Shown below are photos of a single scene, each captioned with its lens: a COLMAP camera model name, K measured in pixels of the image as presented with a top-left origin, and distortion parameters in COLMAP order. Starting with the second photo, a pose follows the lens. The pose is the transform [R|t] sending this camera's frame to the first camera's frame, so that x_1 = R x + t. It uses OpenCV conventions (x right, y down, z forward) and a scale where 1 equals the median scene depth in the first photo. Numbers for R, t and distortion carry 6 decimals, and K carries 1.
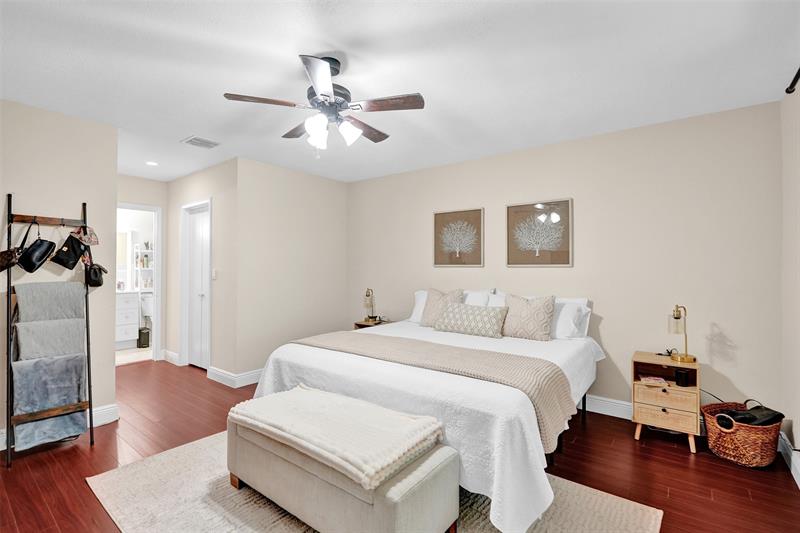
lens RADIAL K [[372.5, 0, 398.7], [0, 372.5, 265.0], [0, 0, 1]] dist [-0.009514, 0.001039]
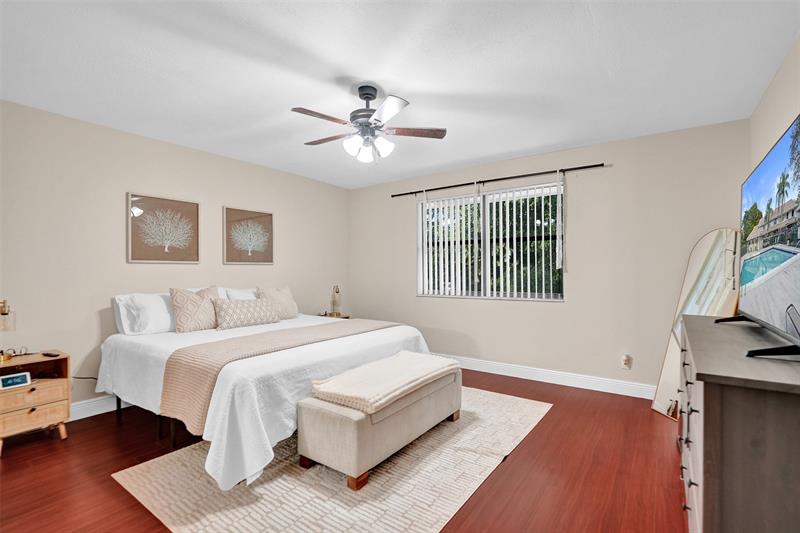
lens RADIAL K [[372.5, 0, 399.9], [0, 372.5, 268.7], [0, 0, 1]] dist [-0.009514, 0.001039]
pose [[-0.038867, -0.002083, 0.999242, -0.925776], [-0.009321, 0.999955, 0.001722, 0.014268], [-0.999201, -0.009247, -0.038885, 0.610382]]
